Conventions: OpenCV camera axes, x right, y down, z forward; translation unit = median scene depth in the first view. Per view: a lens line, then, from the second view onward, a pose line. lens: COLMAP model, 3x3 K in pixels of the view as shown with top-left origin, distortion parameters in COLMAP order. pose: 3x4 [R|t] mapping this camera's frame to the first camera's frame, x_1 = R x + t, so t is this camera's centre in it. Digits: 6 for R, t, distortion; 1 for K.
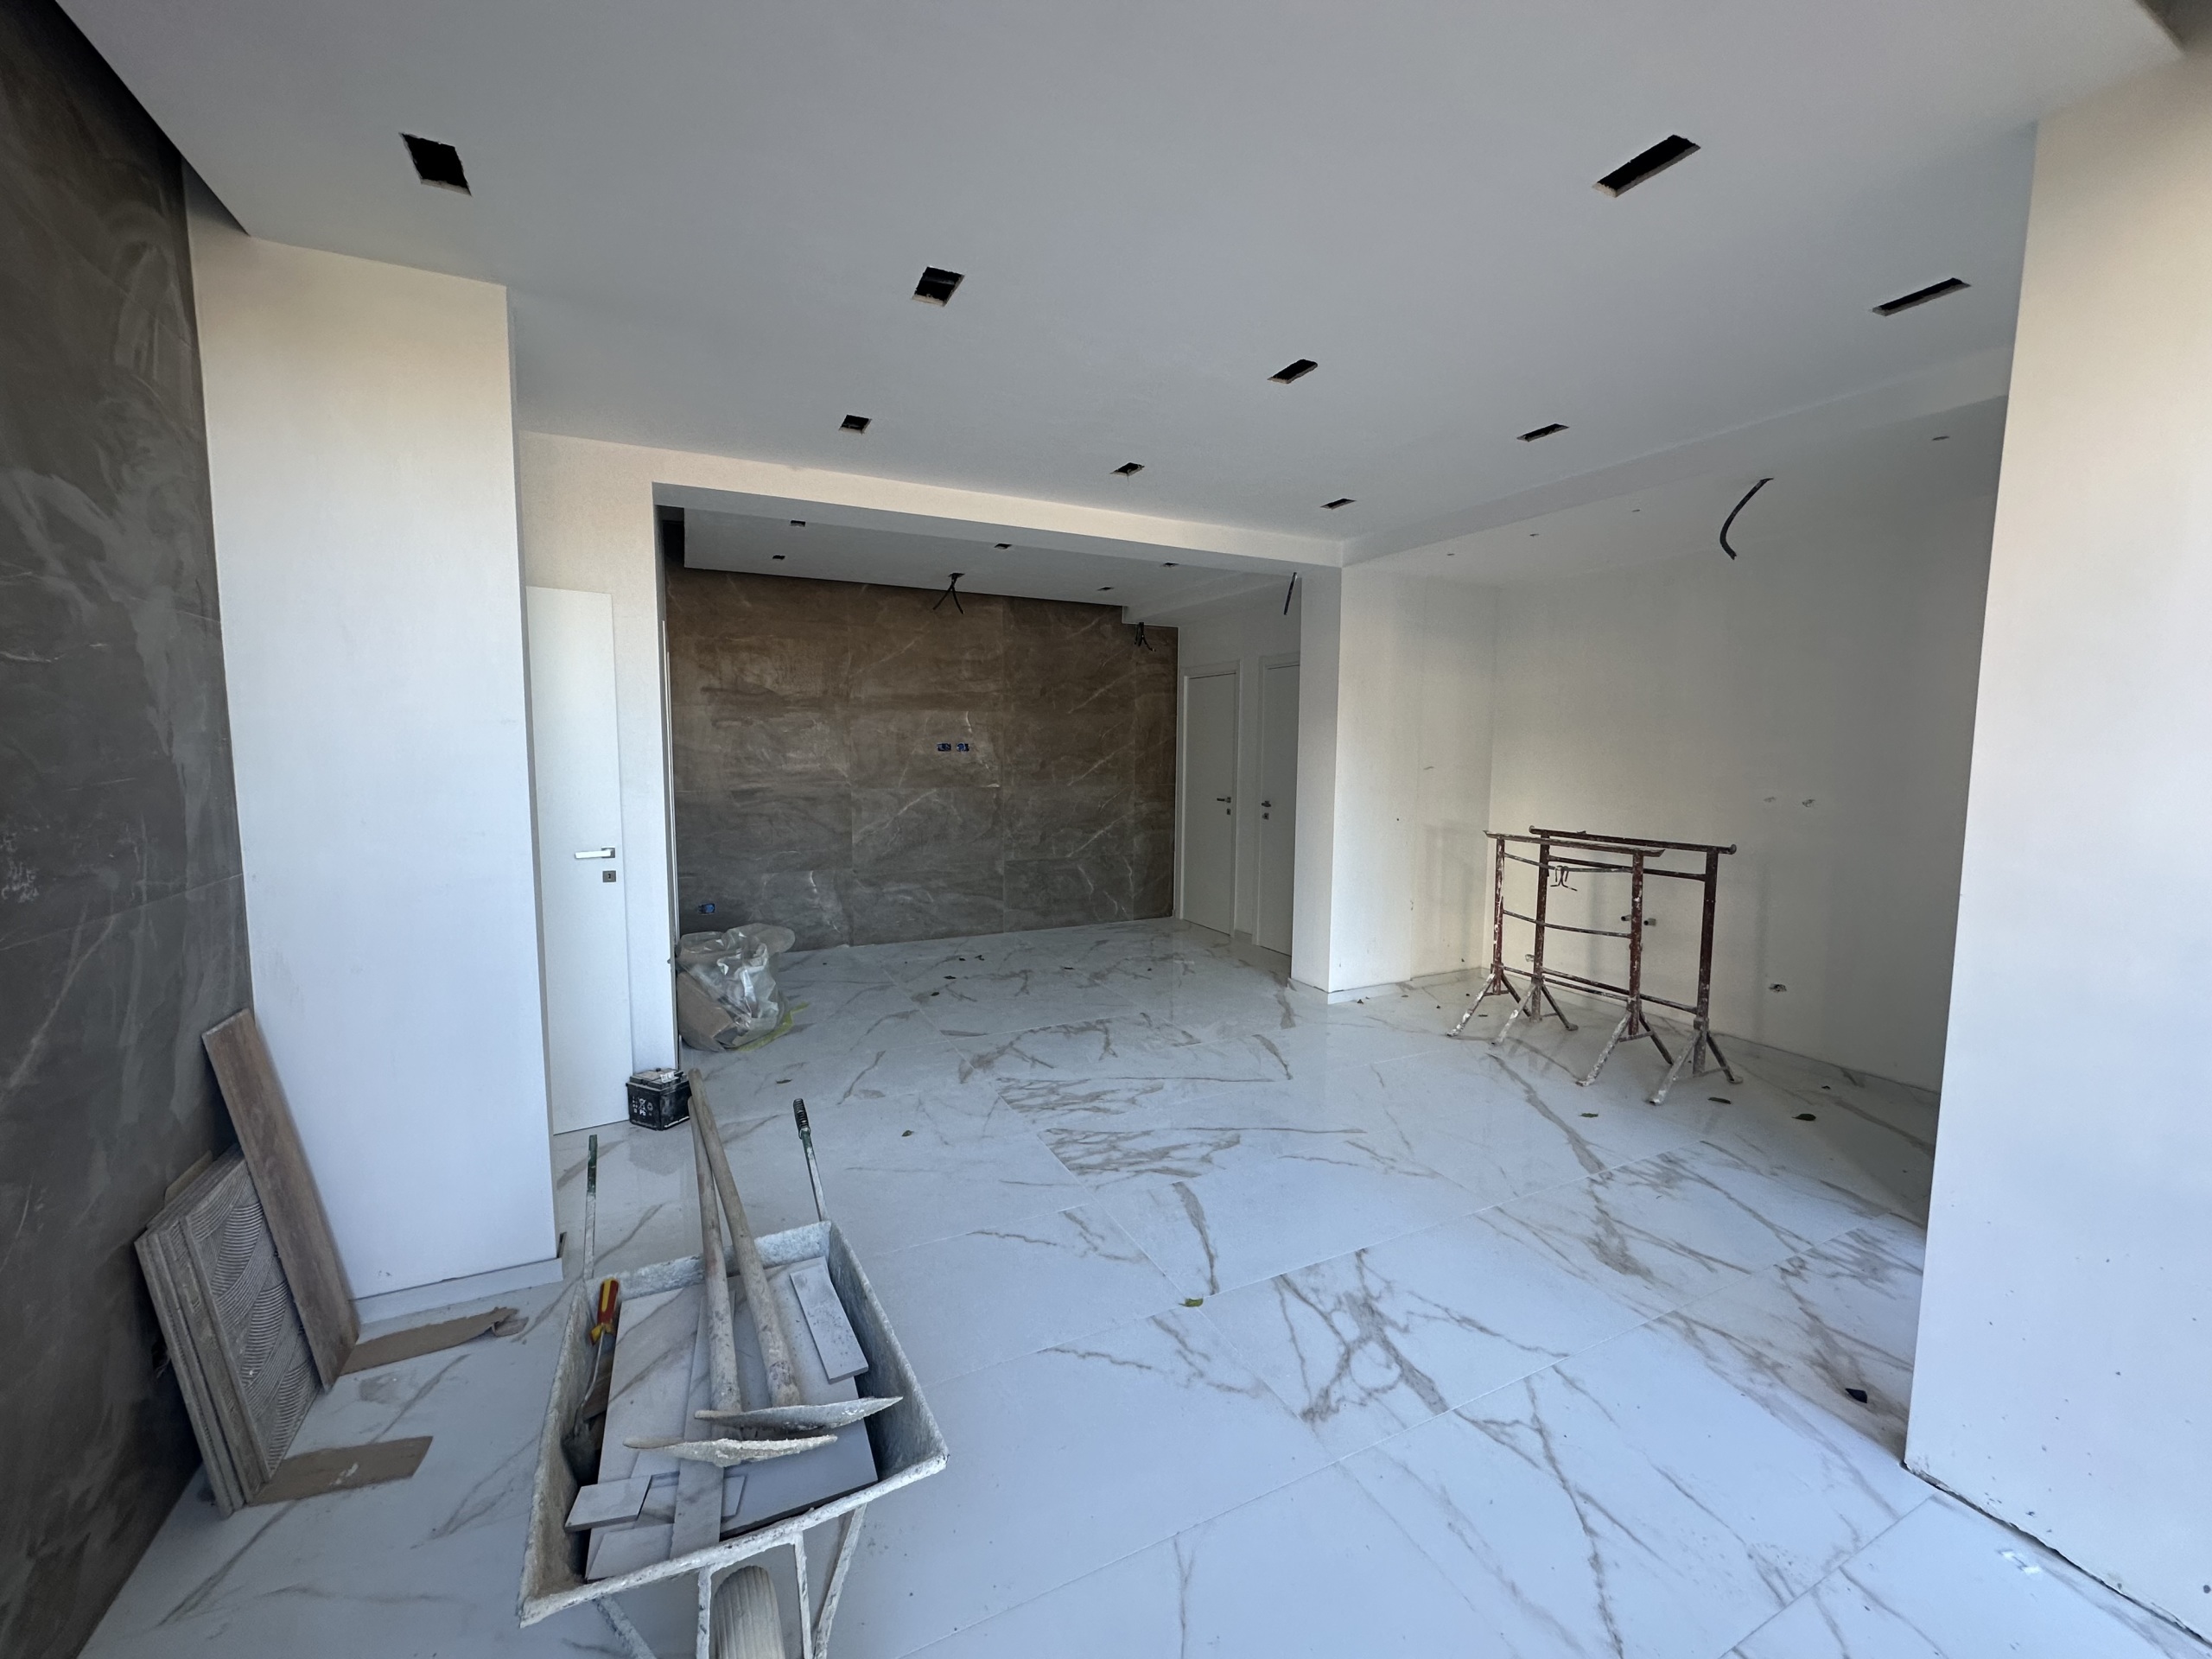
lens RADIAL K [[876.0, 0, 1103.0], [0, 876.0, 832.2], [0, 0, 1]] dist [-0.004138, 0.000673]
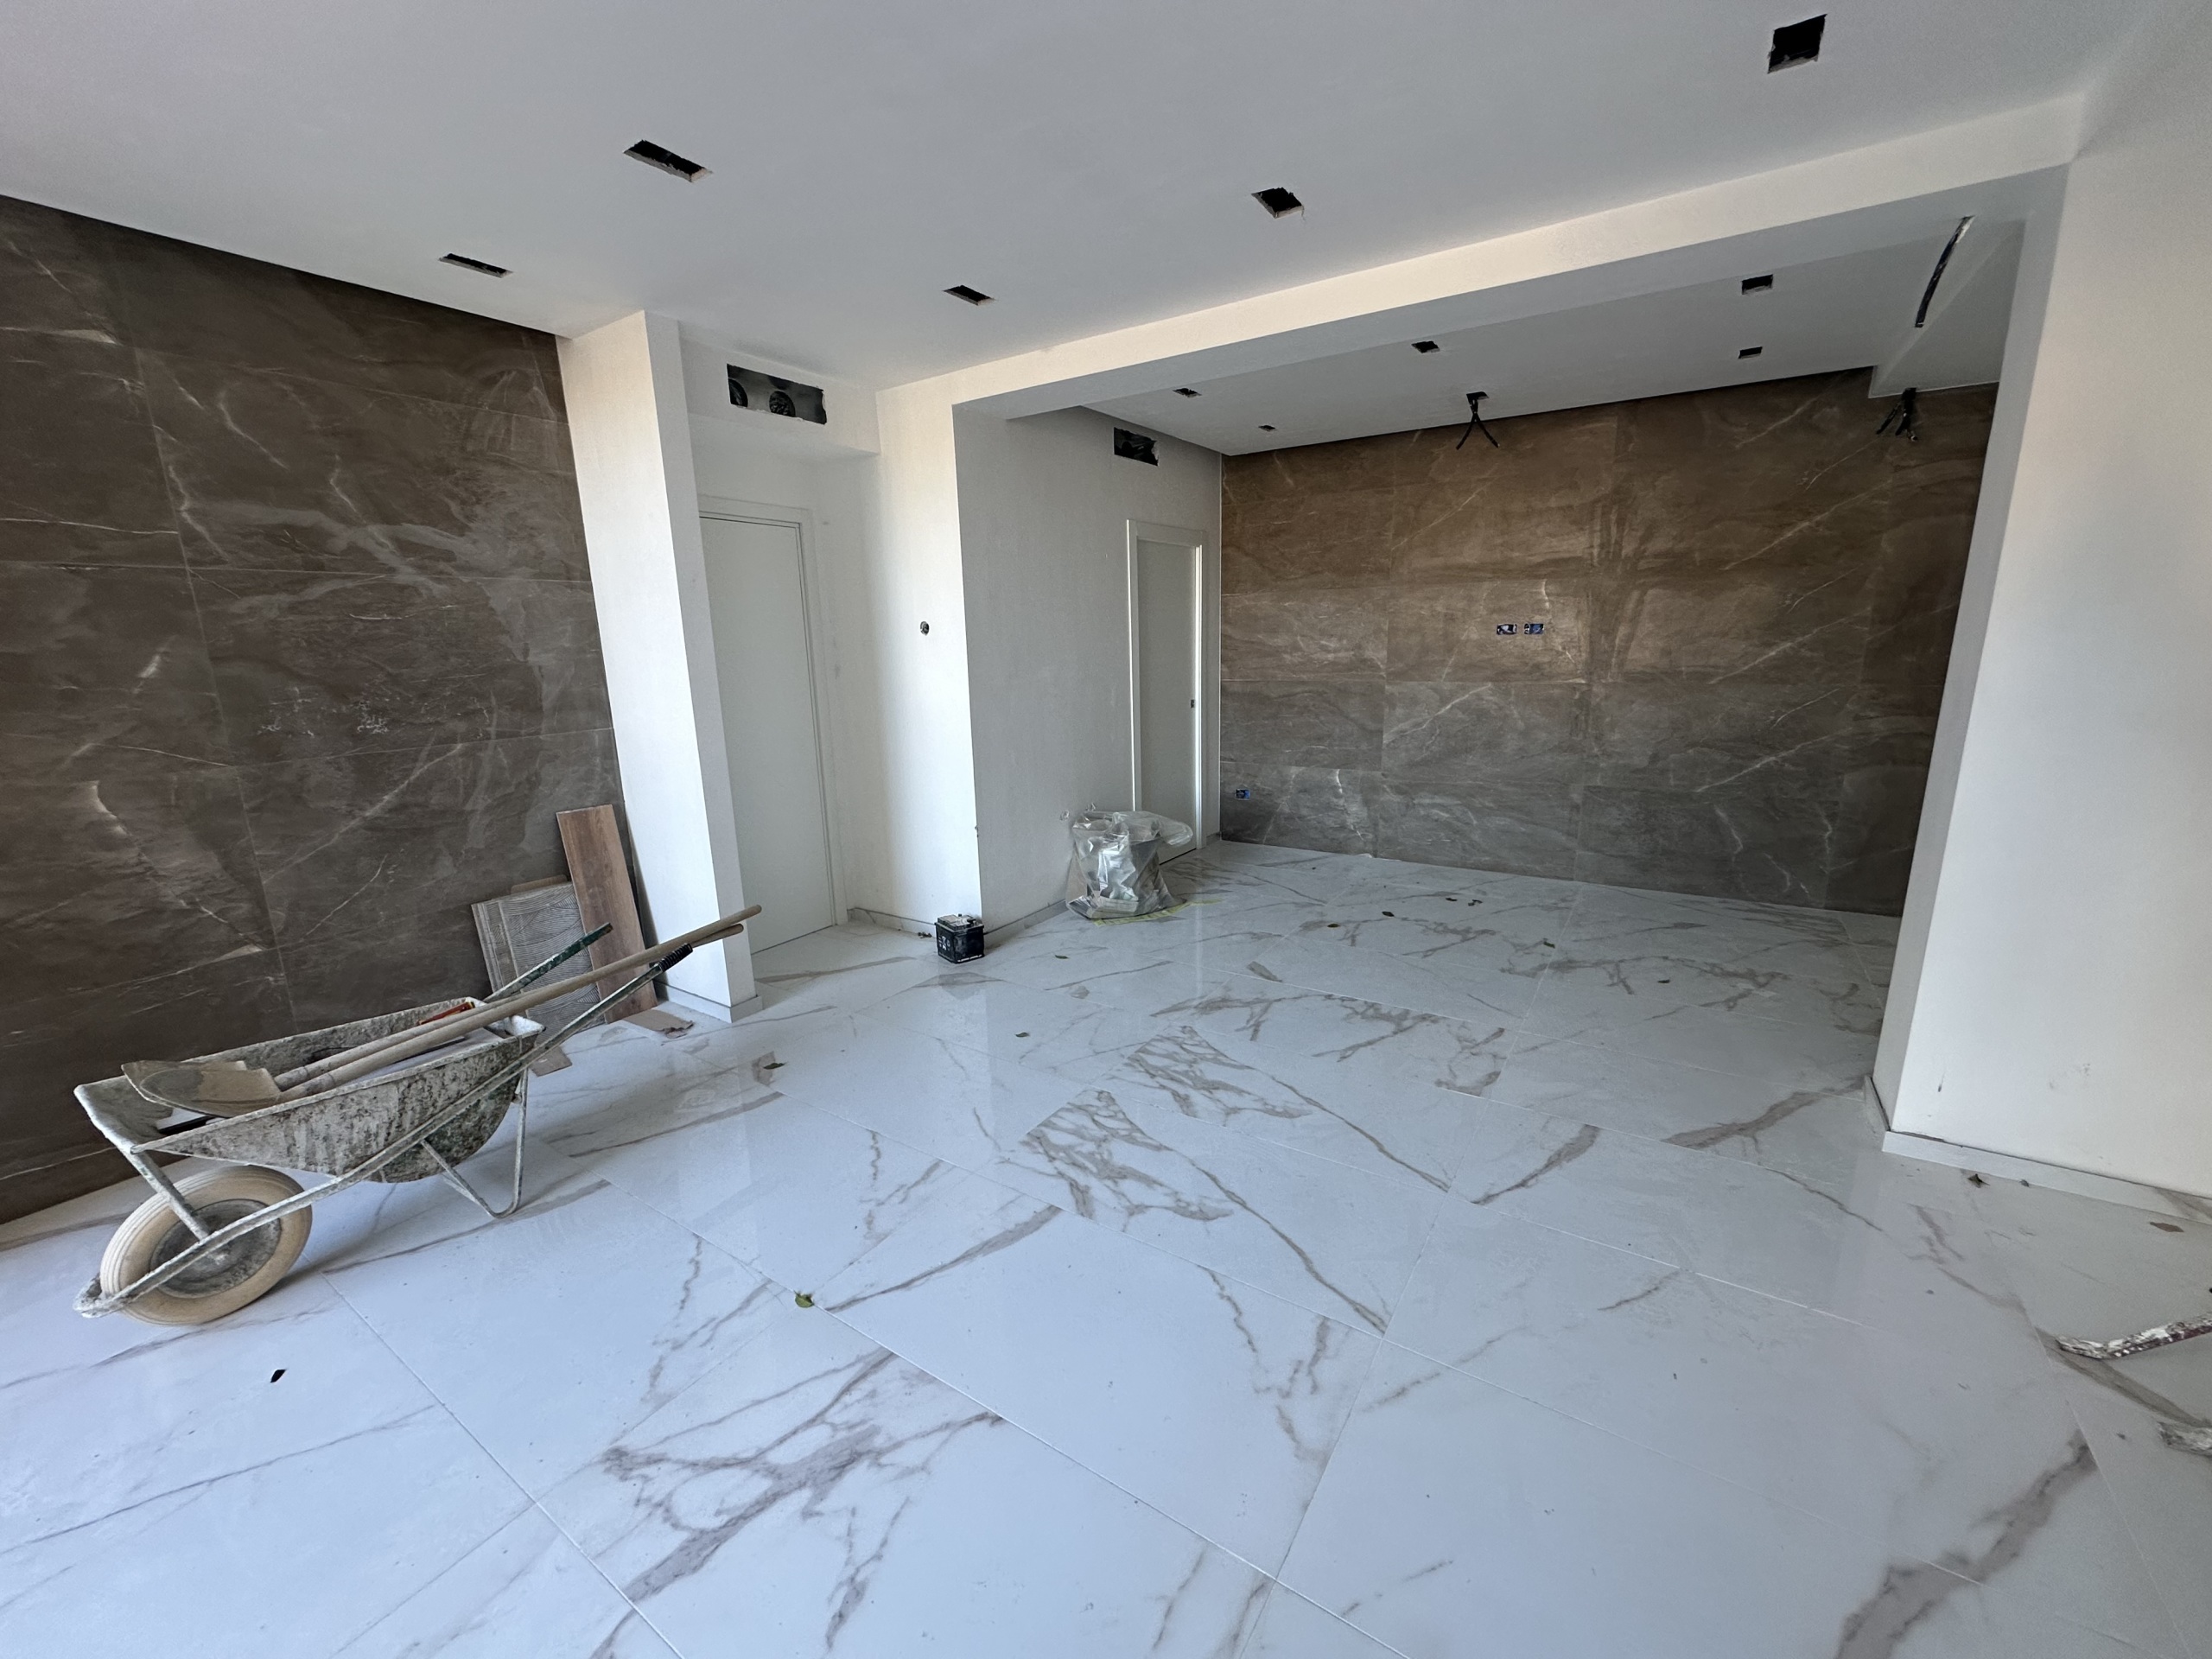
lens RADIAL K [[876.0, 0, 1109.0], [0, 876.0, 831.3], [0, 0, 1]] dist [-0.004138, 0.000673]
pose [[0.509830, 0.169115, -0.843489, 0.459119], [-0.055960, 0.984930, 0.163649, -0.040084], [0.858453, -0.036232, 0.511610, 0.419738]]
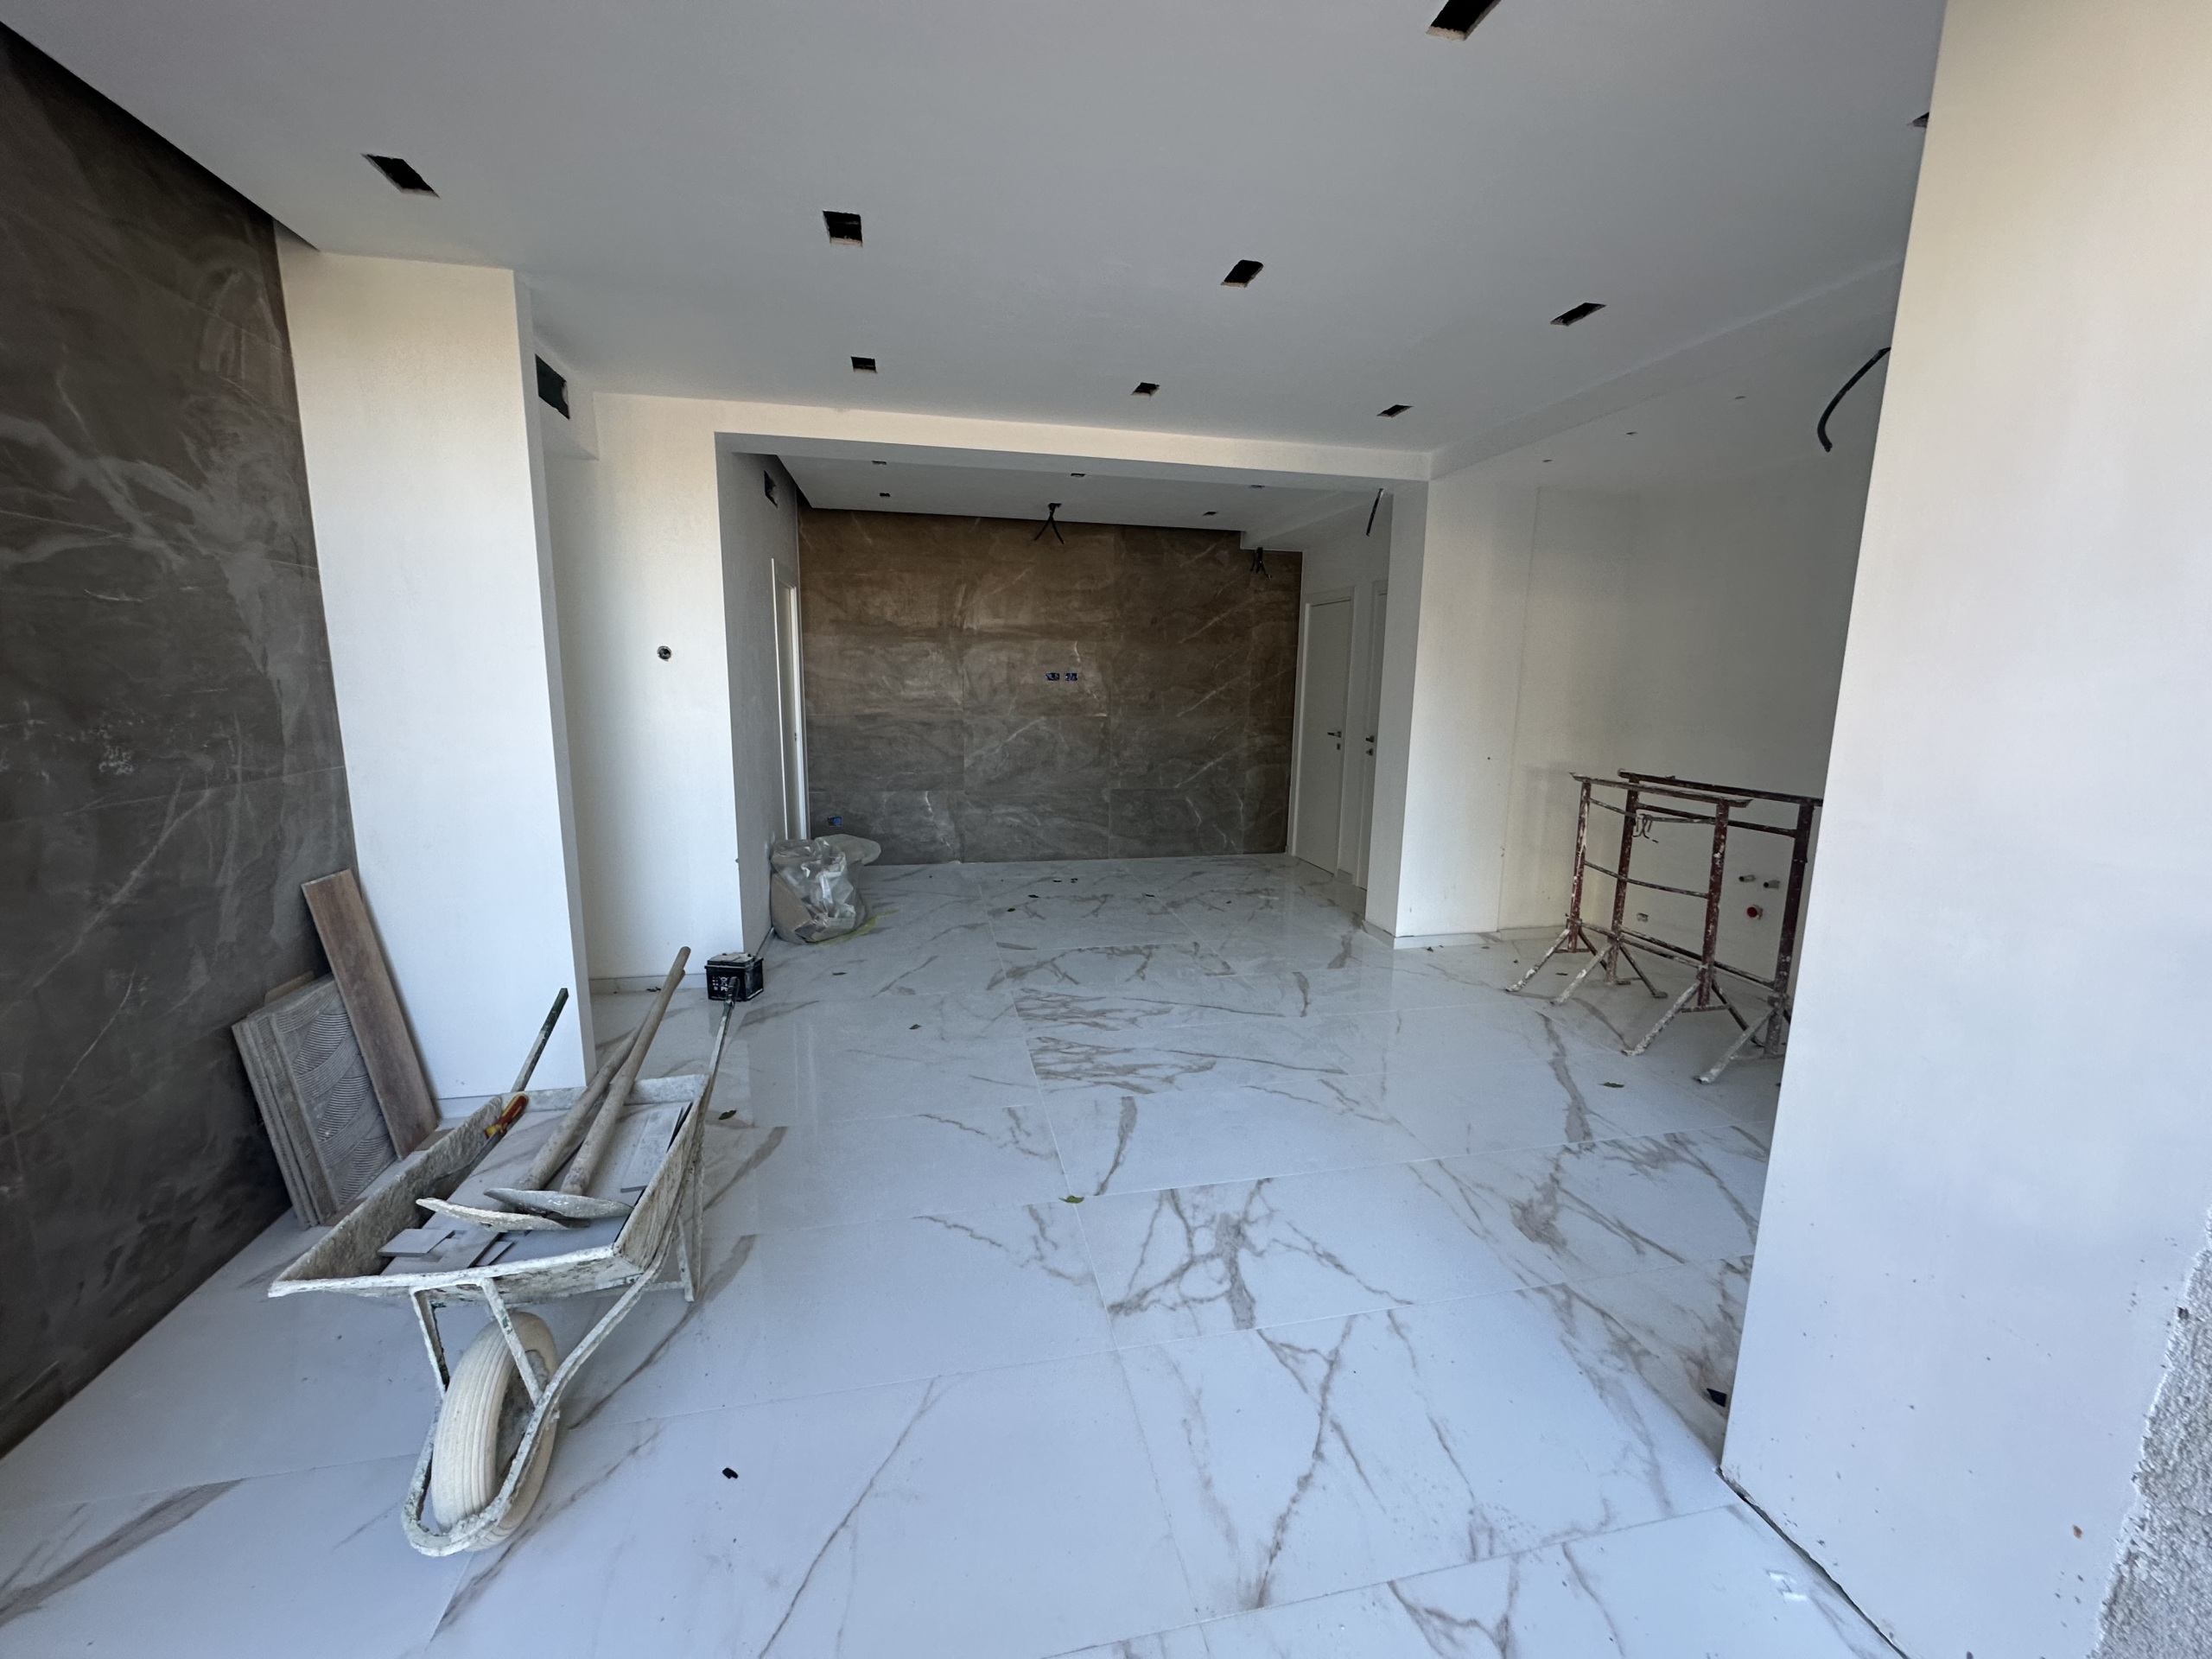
lens RADIAL K [[876.0, 0, 1104.3], [0, 876.0, 830.9], [0, 0, 1]] dist [-0.004138, 0.000673]
pose [[0.970302, 0.049179, -0.236847, 0.186404], [-0.031582, 0.996490, 0.077527, 0.003388], [0.239828, -0.067745, 0.968449, 0.003165]]
